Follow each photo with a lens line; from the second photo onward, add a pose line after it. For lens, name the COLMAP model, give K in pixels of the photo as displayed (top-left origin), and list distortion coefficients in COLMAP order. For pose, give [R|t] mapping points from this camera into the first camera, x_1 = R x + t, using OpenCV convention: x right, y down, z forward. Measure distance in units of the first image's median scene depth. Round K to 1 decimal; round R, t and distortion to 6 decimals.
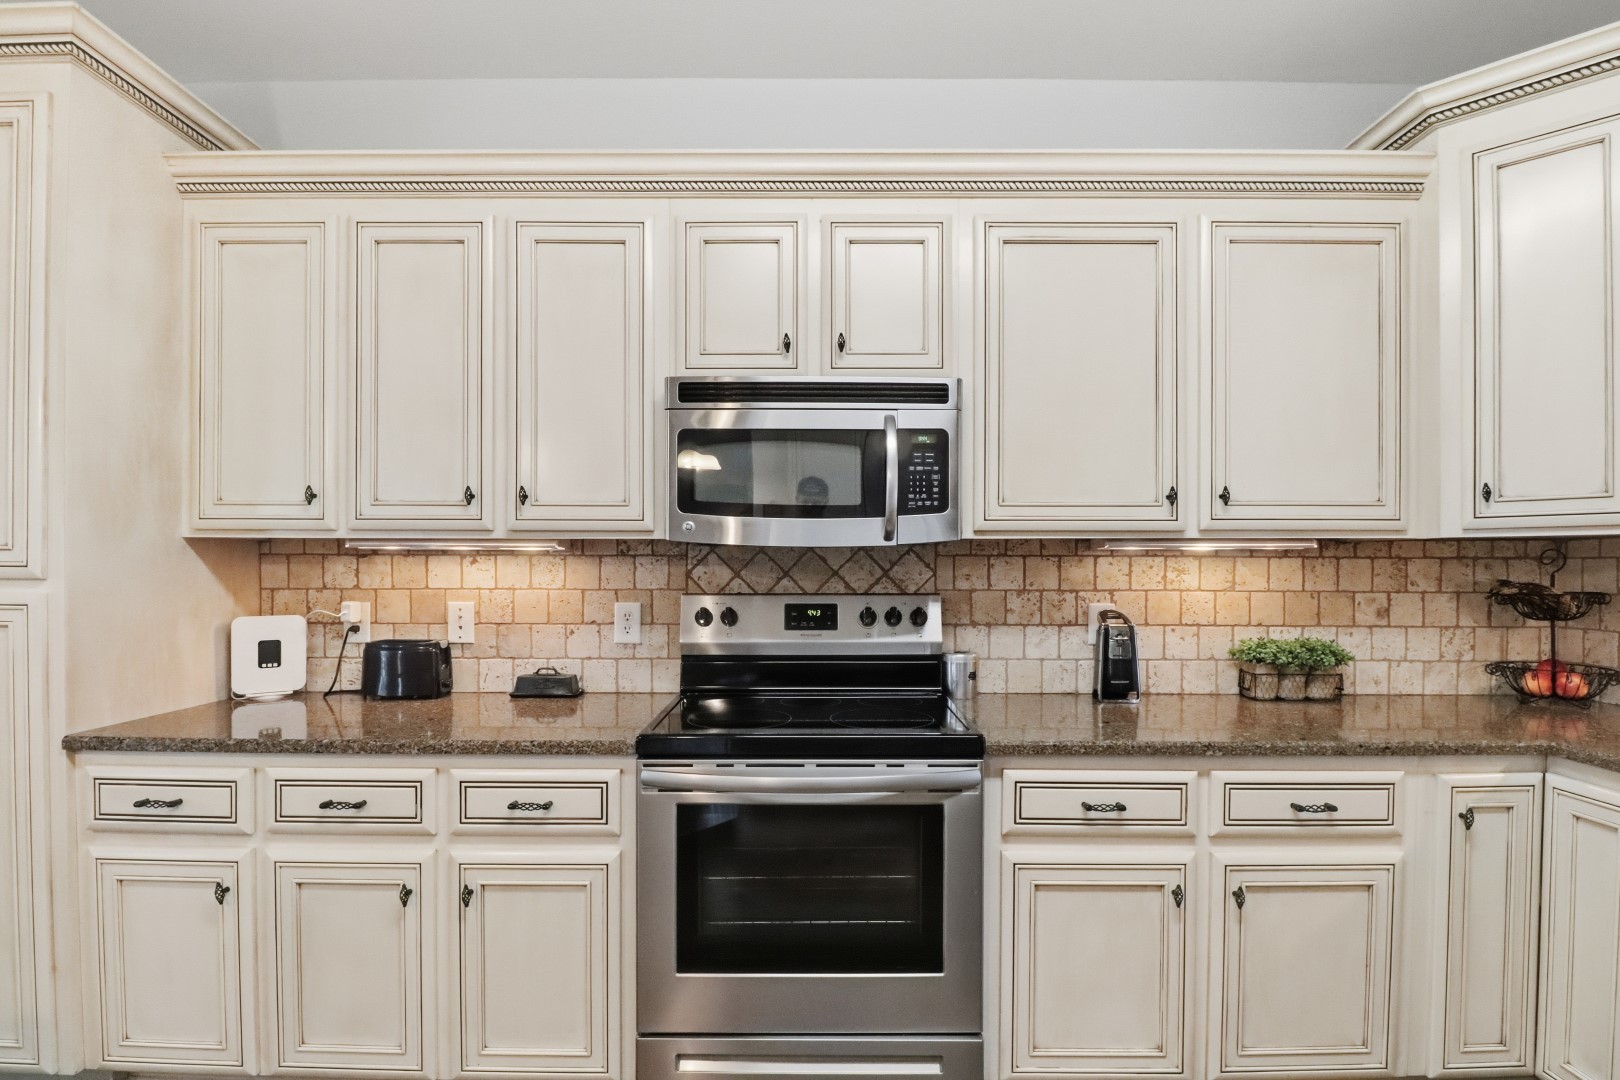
lens RADIAL K [[780.5, 0, 810.9], [0, 780.5, 568.3], [0, 0, 1]] dist [-0.004961, -0.000816]
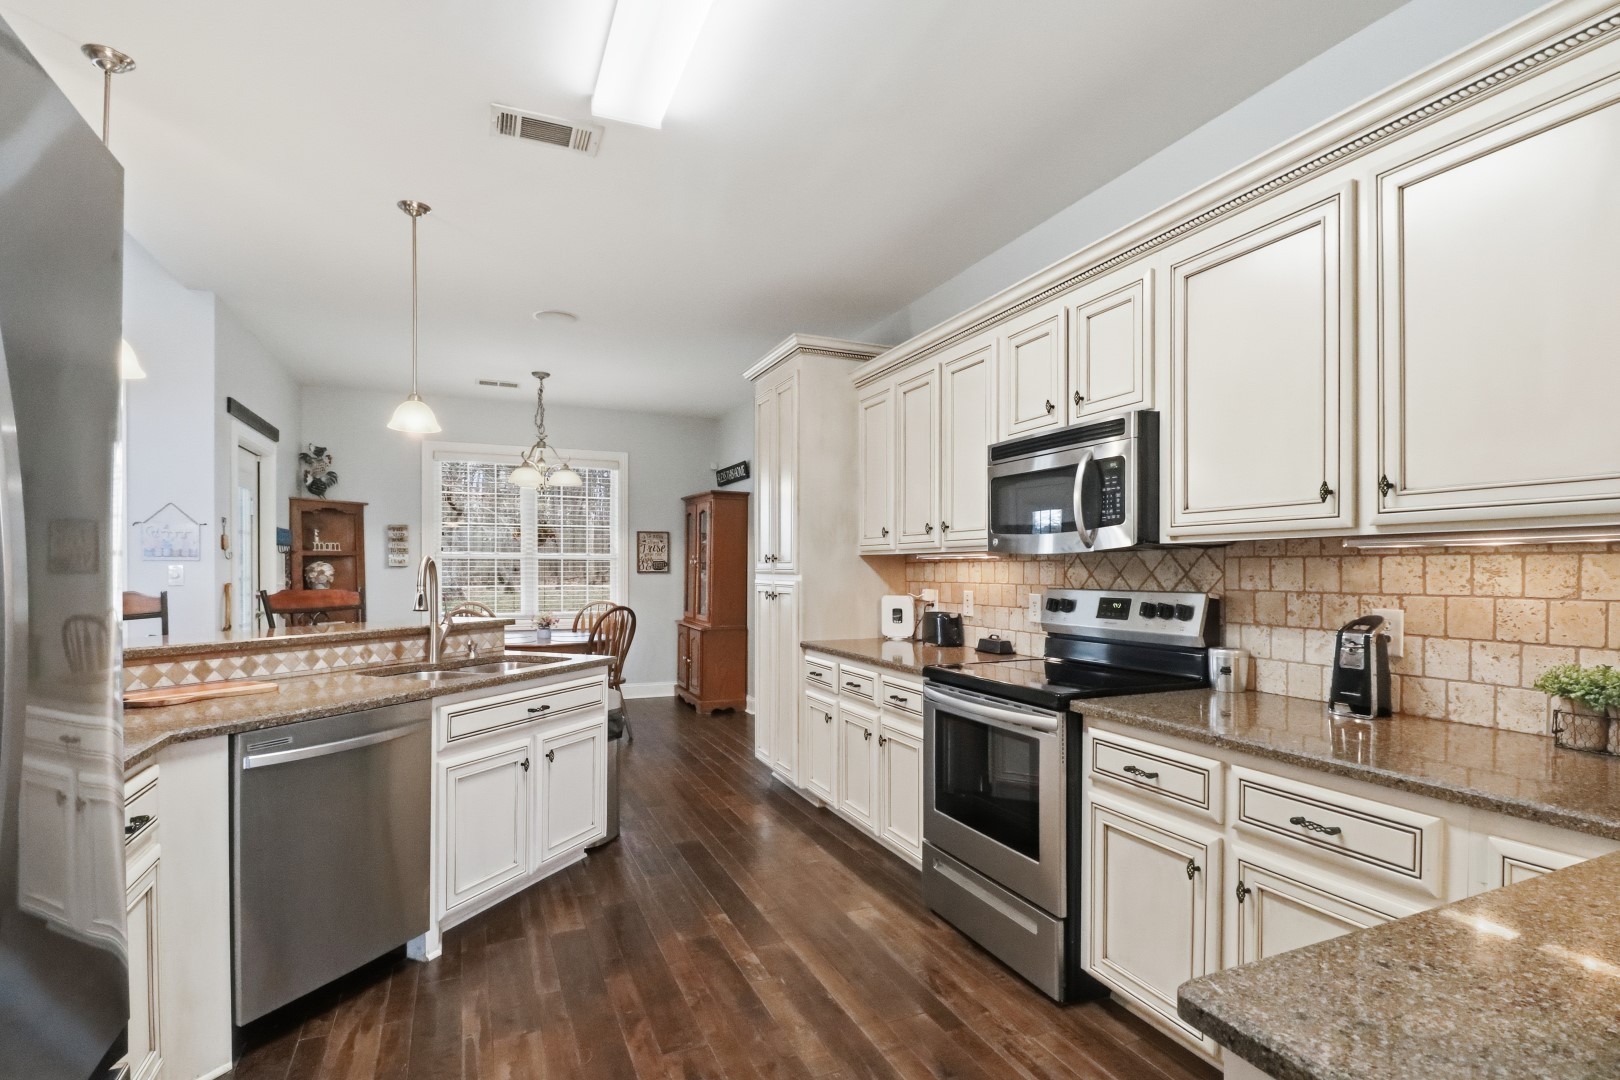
lens RADIAL K [[780.5, 0, 810.9], [0, 780.5, 568.3], [0, 0, 1]] dist [-0.004961, -0.000816]
pose [[0.401611, -0.003292, -0.915805, 0.917143], [0.000781, 0.999994, -0.003253, 0.001490], [0.915810, 0.000591, 0.401611, 0.053579]]
